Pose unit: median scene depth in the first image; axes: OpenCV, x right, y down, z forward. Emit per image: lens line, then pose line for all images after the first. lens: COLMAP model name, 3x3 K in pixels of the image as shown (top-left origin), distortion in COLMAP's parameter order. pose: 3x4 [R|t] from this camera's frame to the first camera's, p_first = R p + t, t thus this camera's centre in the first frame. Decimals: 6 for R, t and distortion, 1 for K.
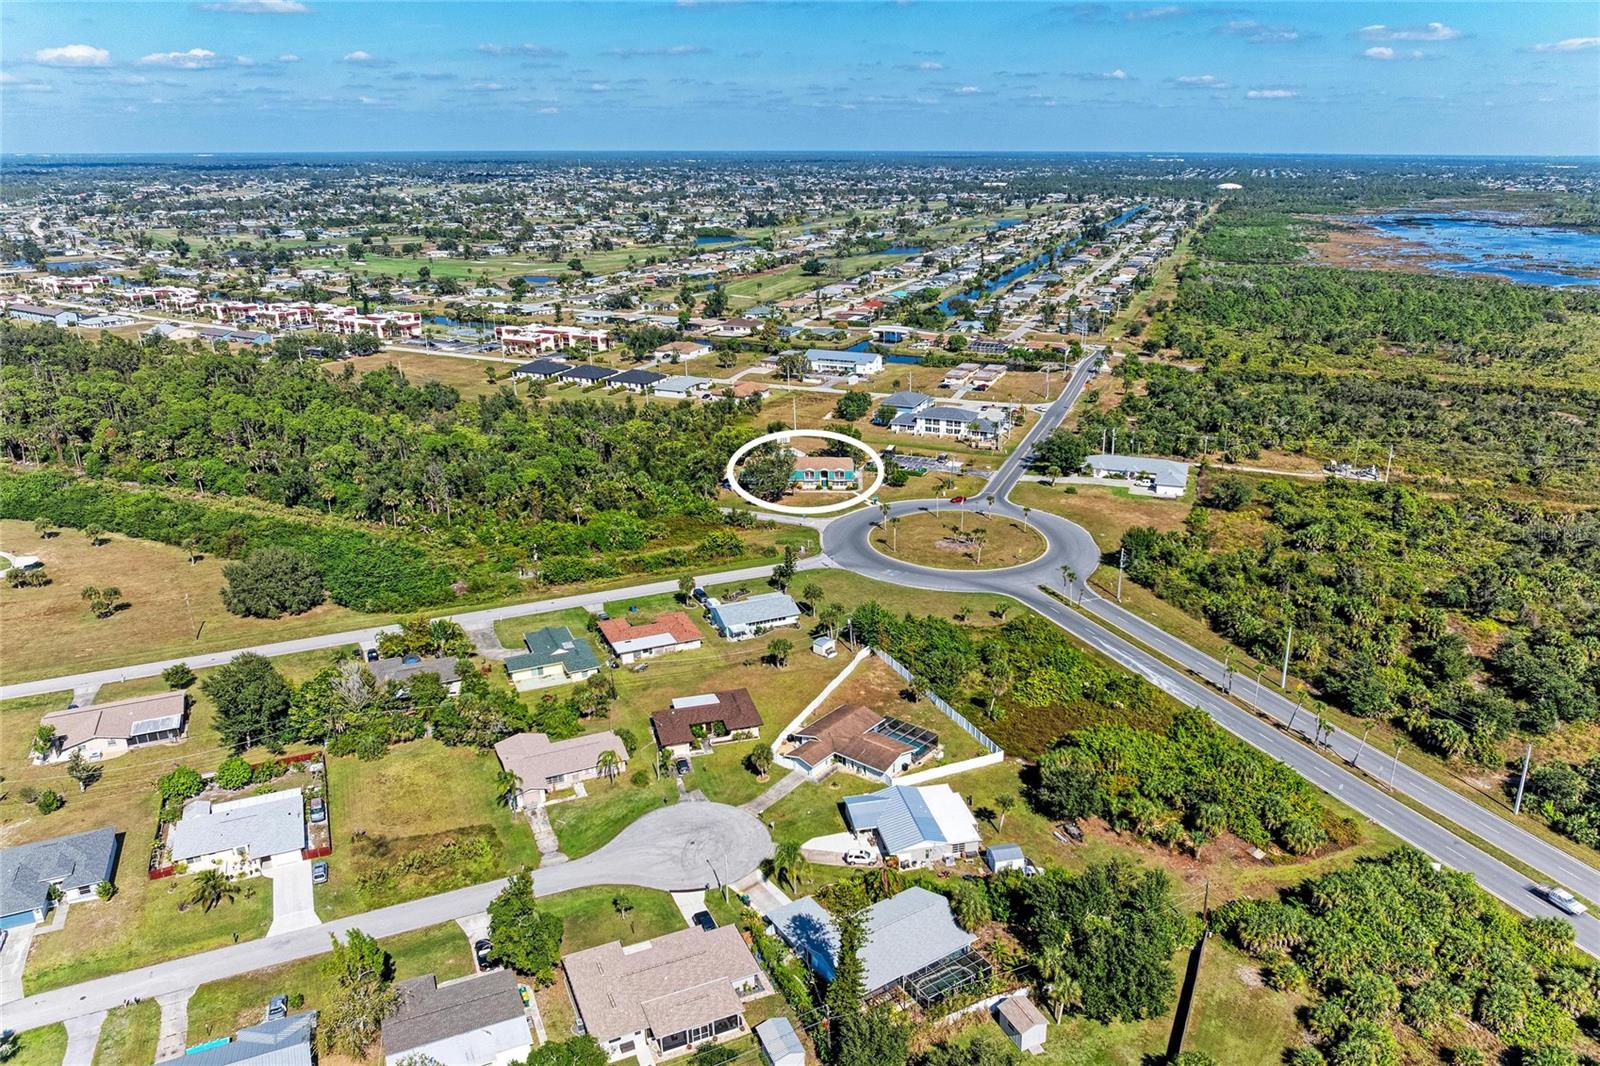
lens RADIAL K [[1115.9, 0, 850.4], [0, 1115.9, 535.1], [0, 0, 1]] dist [-0.000322, -0.004689]
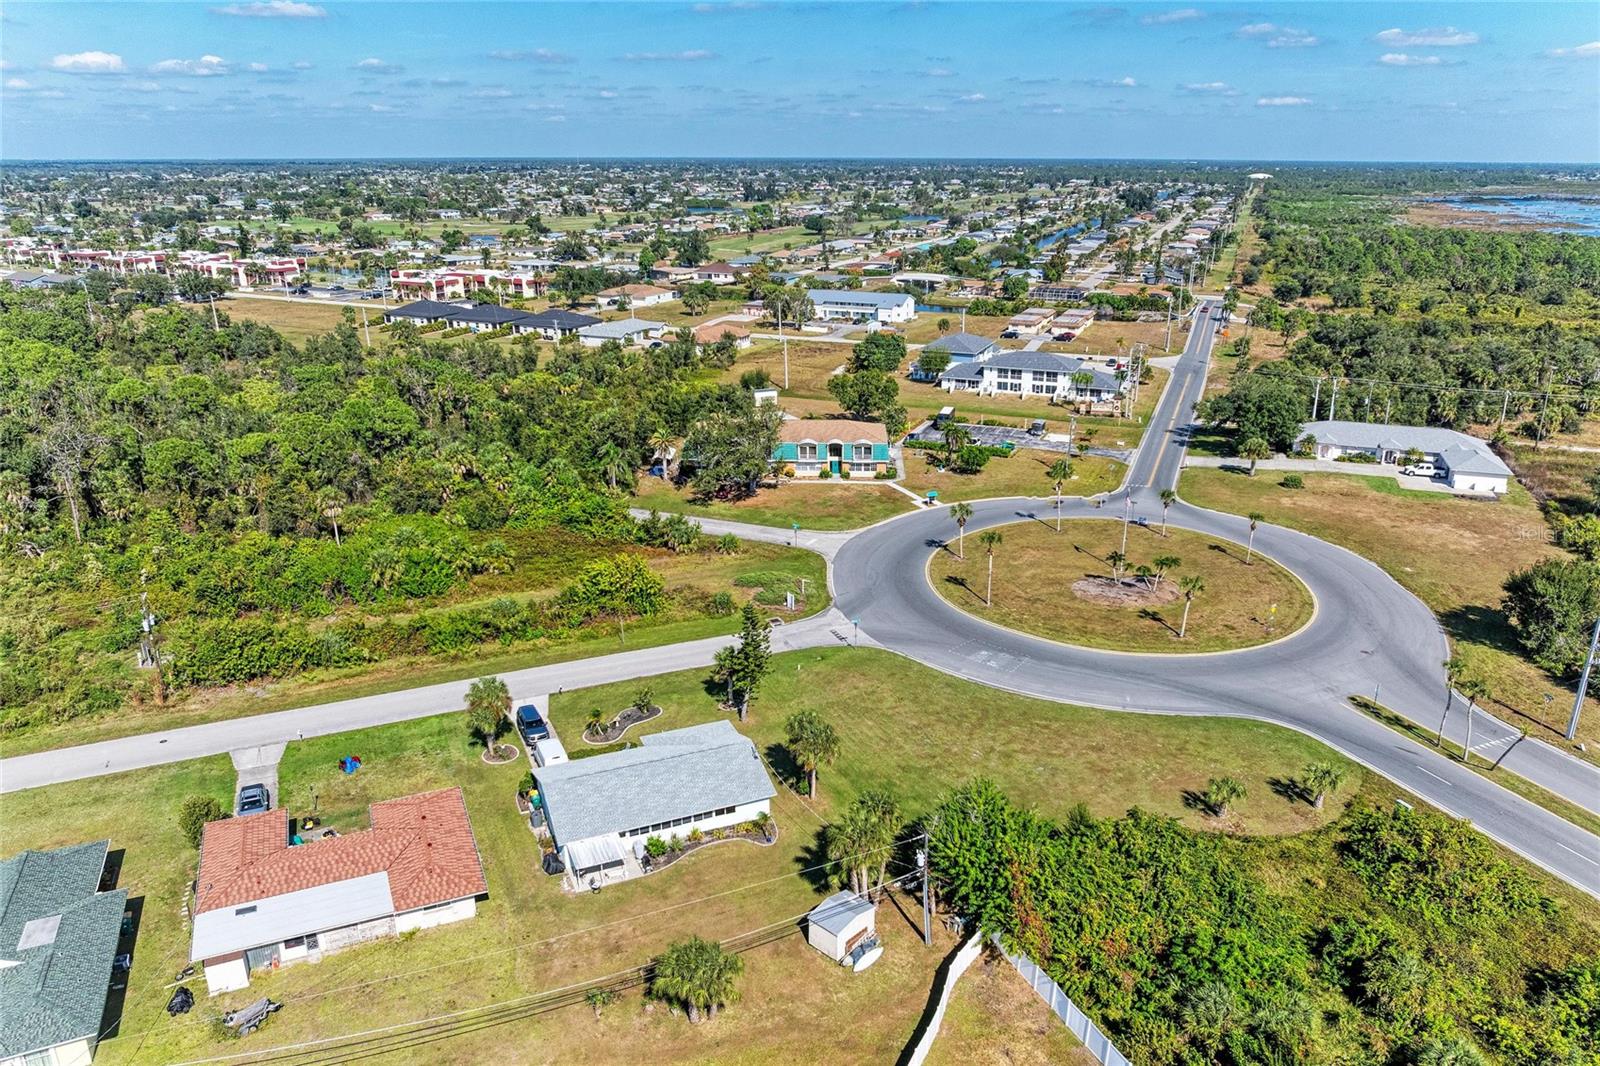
lens RADIAL K [[1106.1, 0, 816.0], [0, 1106.1, 535.8], [0, 0, 1]] dist [0.004271, -0.000653]
pose [[0.999421, 0.006178, -0.033457, -0.012222], [-0.006400, 0.999958, -0.006533, -0.007866], [0.033415, 0.006744, 0.999419, 0.392398]]
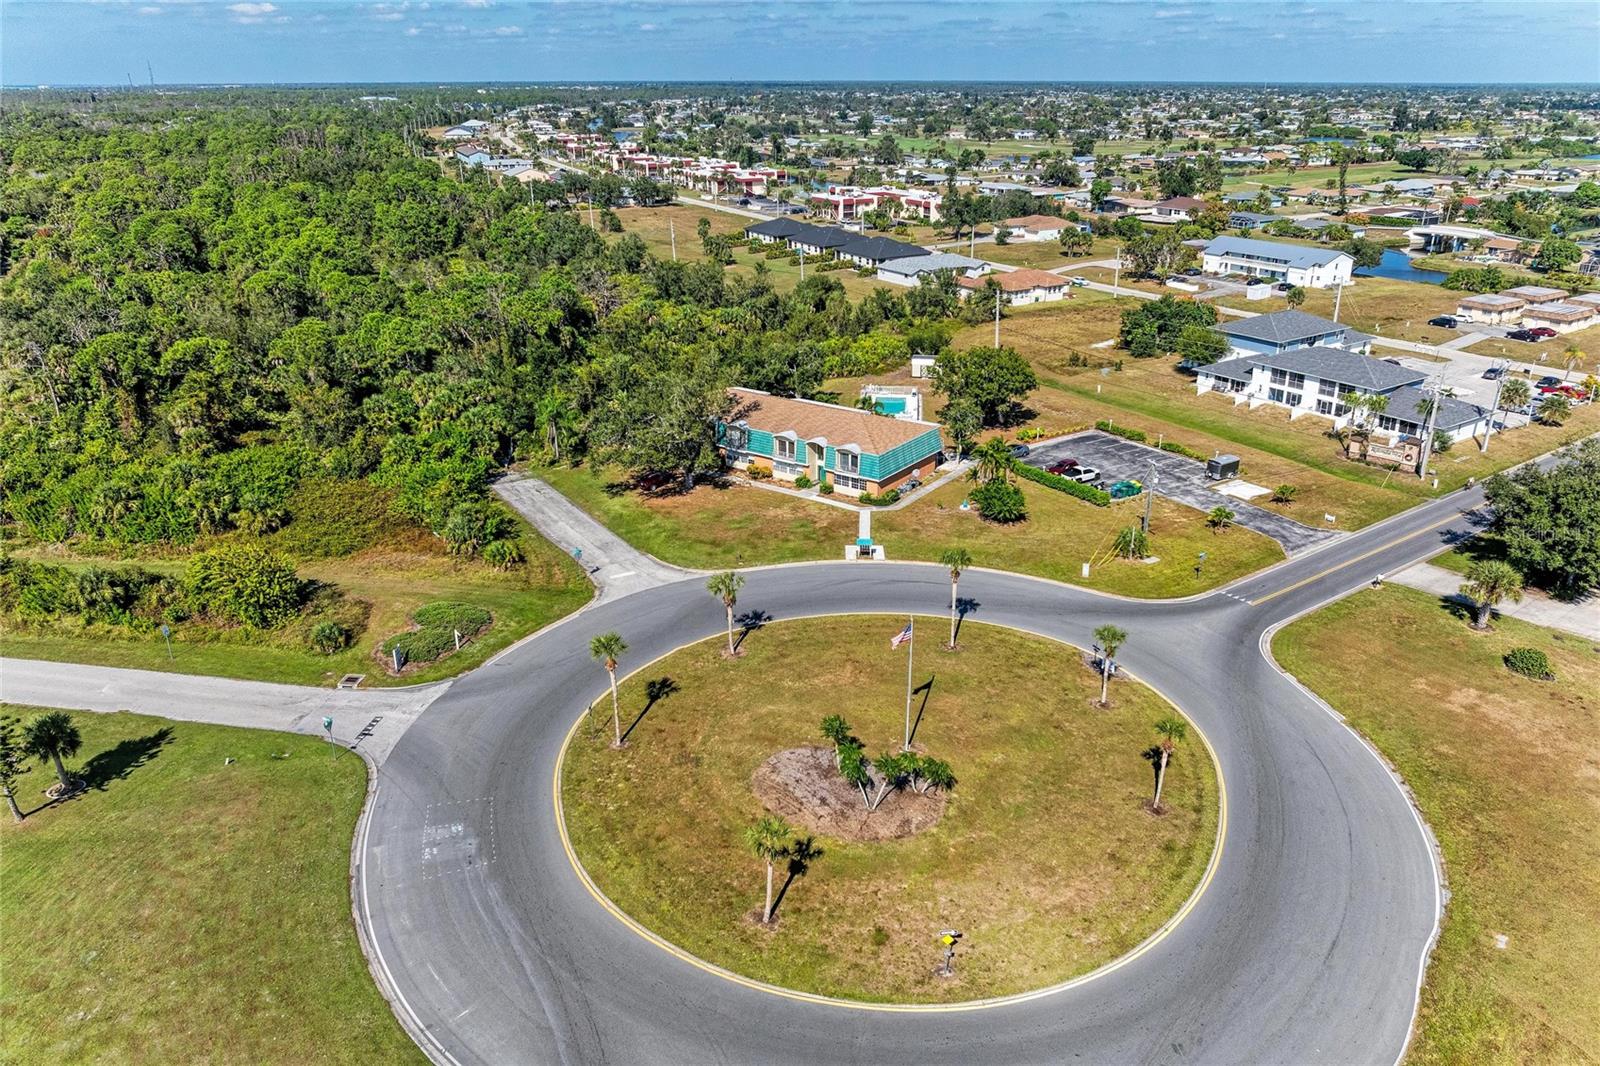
lens RADIAL K [[1115.9, 0, 850.4], [0, 1115.9, 535.1], [0, 0, 1]] dist [-0.000322, -0.004689]
pose [[0.829191, 0.210155, -0.517955, 0.166132], [-0.185050, 0.977587, 0.100400, -0.057509], [0.527446, 0.012597, 0.849495, 0.575073]]
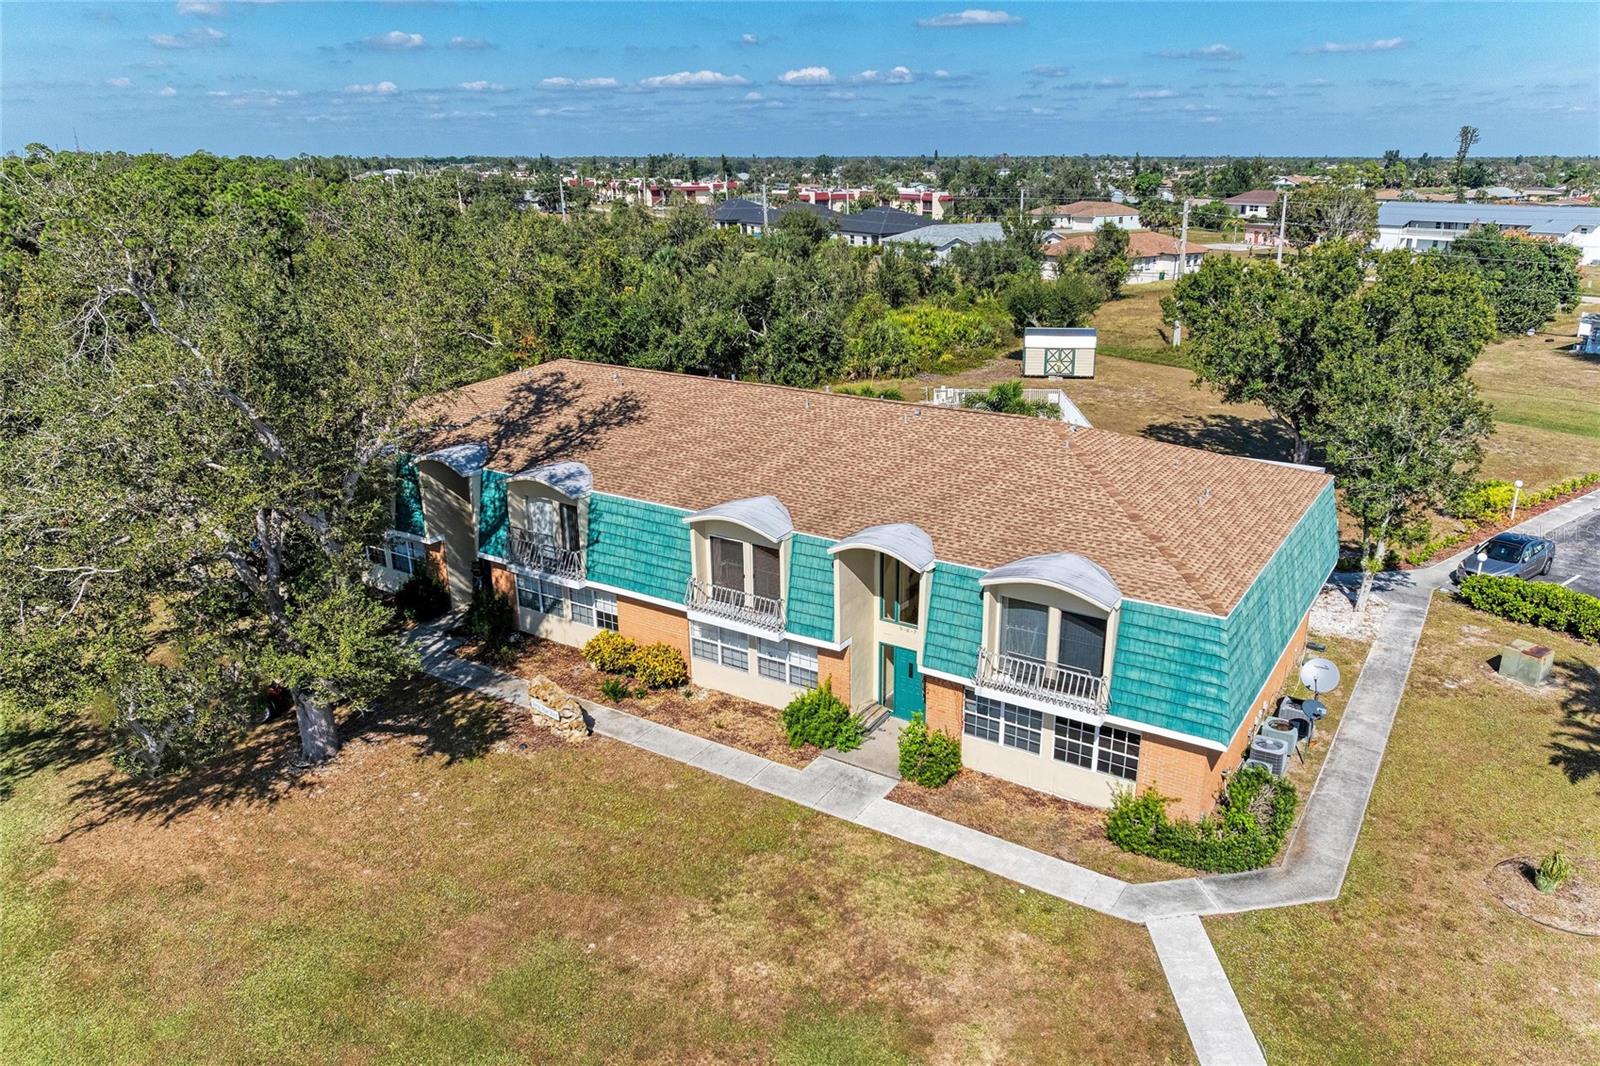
lens RADIAL K [[1115.9, 0, 850.4], [0, 1115.9, 535.1], [0, 0, 1]] dist [-0.000322, -0.004689]
pose [[0.852188, 0.164874, -0.496580, 0.013988], [-0.171954, 0.984591, 0.031810, -0.052099], [0.494173, 0.058281, 0.867408, 0.787616]]
